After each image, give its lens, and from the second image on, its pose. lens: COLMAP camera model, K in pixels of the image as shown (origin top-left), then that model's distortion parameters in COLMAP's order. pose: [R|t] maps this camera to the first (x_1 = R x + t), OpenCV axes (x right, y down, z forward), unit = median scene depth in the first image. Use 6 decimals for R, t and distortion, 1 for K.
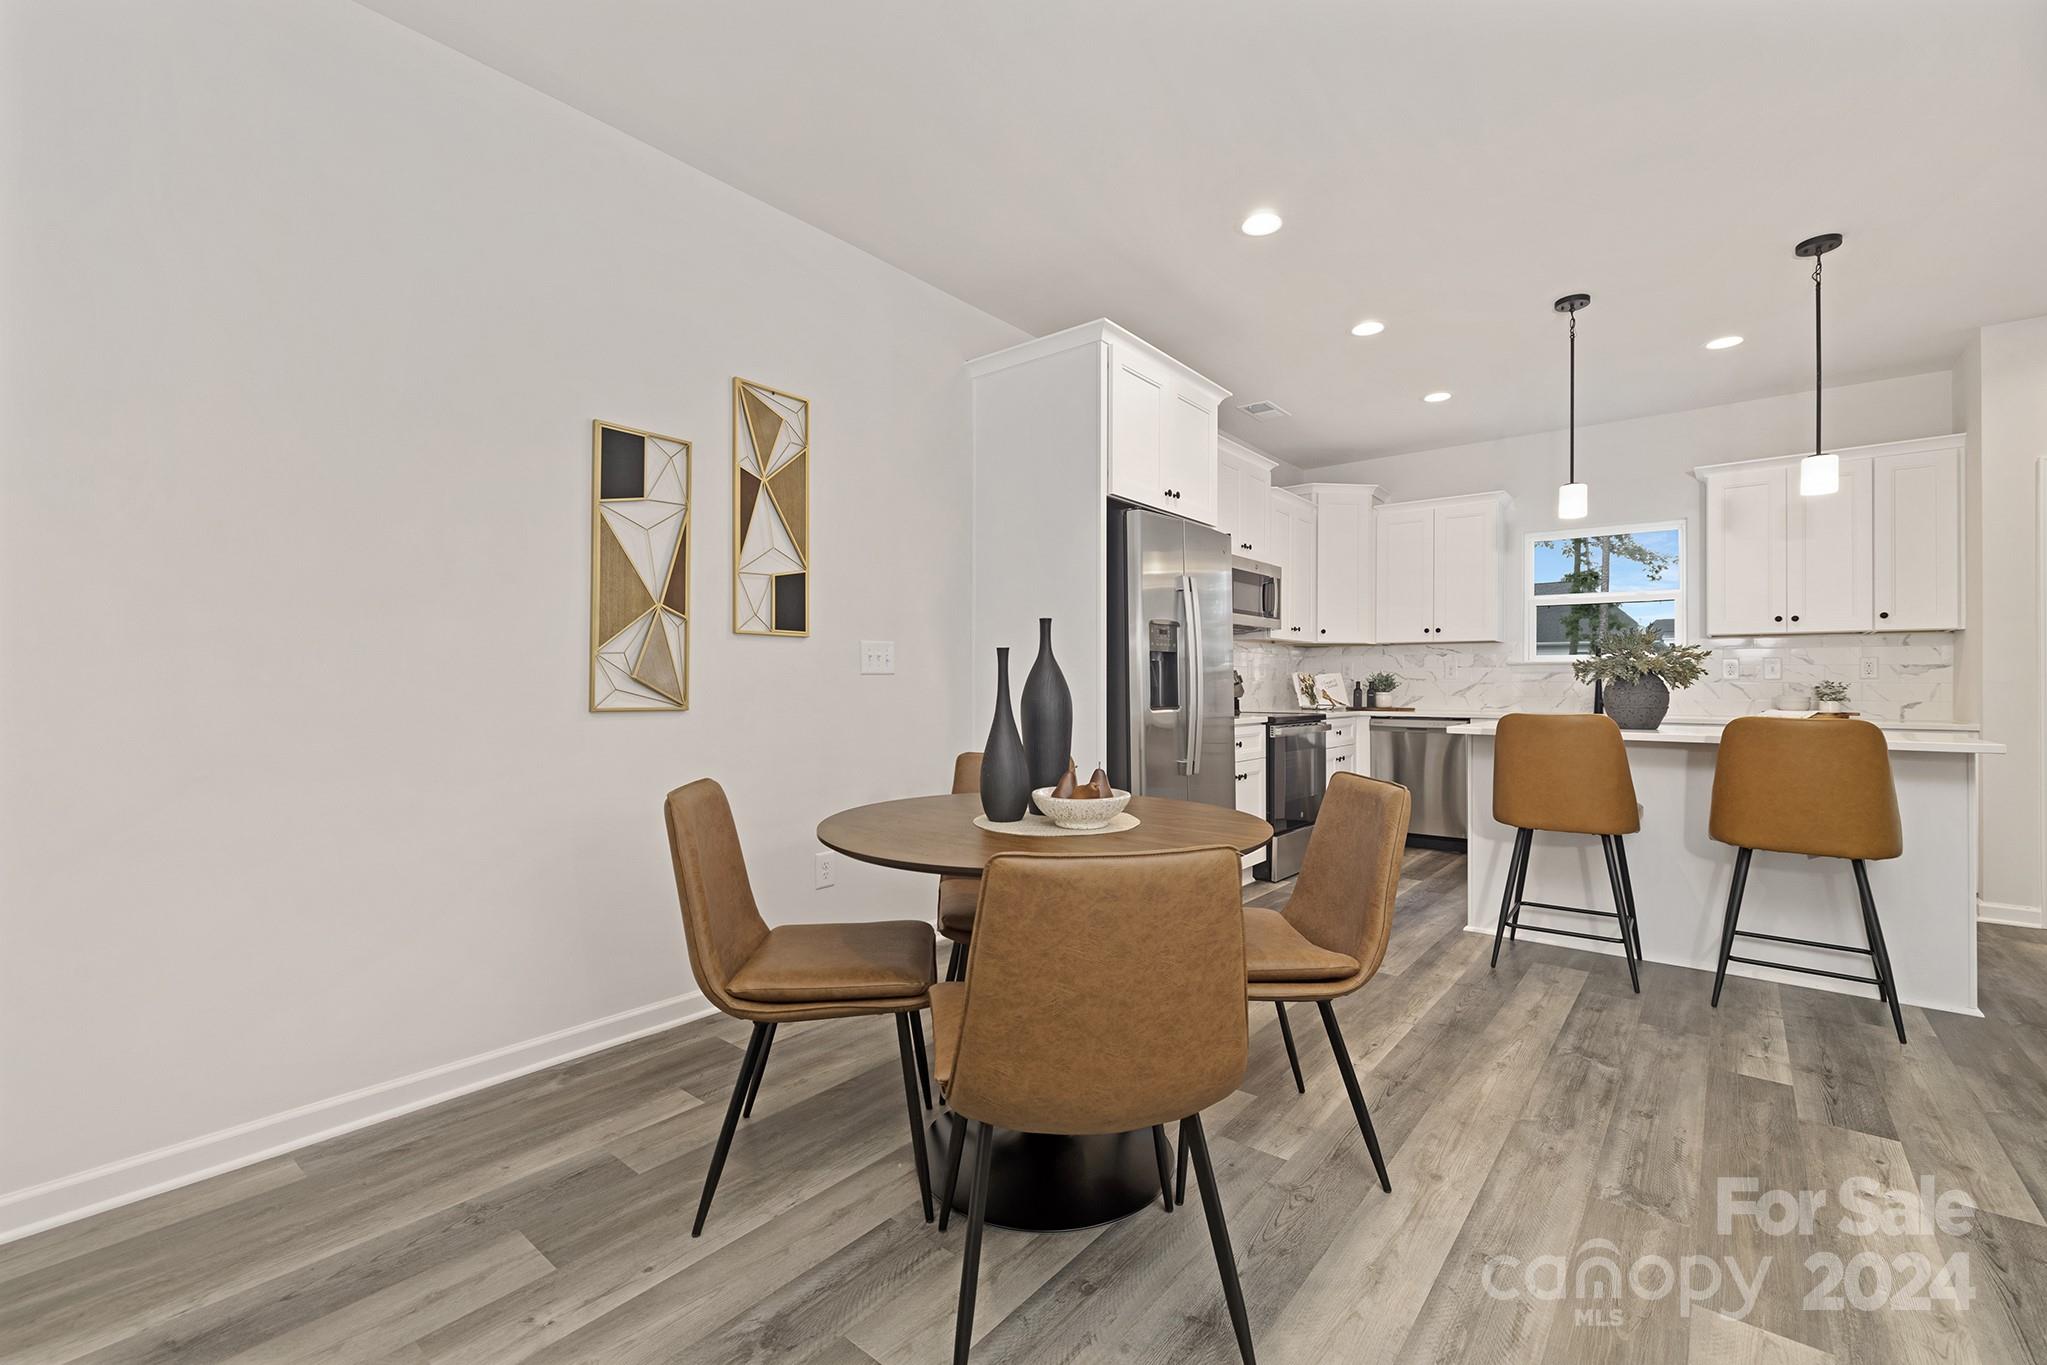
lens RADIAL K [[858.3, 0, 1032.6], [0, 858.3, 675.6], [0, 0, 1]] dist [-0.000461, 0.000038]
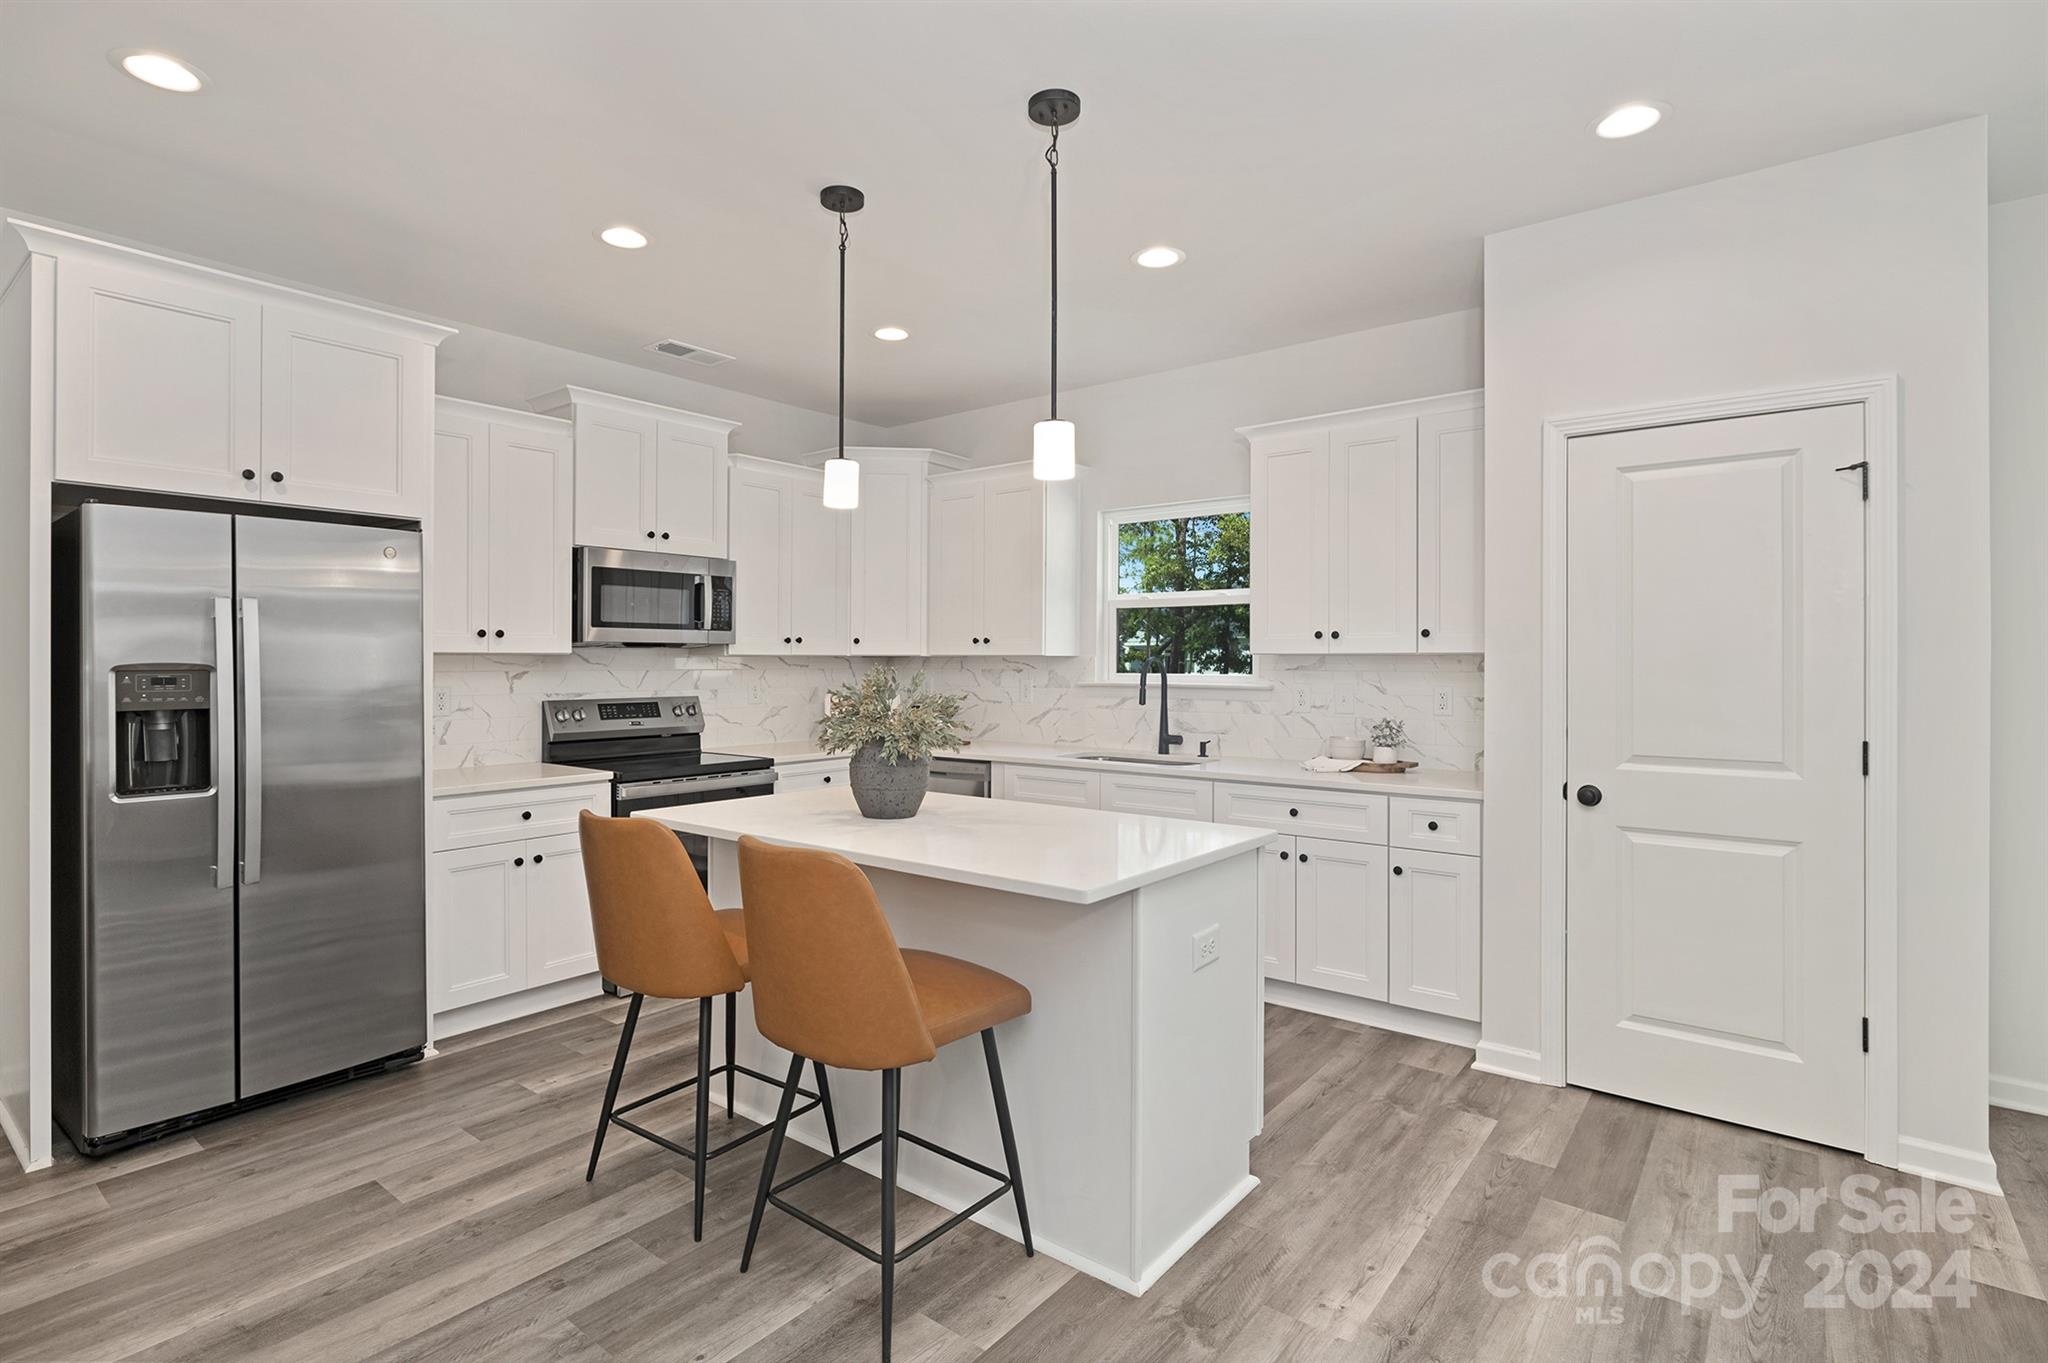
lens RADIAL K [[985.3, 0, 1020.1], [0, 985.3, 658.3], [0, 0, 1]] dist [-0.001944, -0.000311]
pose [[0.999952, -0.003931, 0.008986, 0.751430], [0.003873, 0.999971, 0.006564, -0.065373], [-0.009011, -0.006529, 0.999938, 0.193432]]
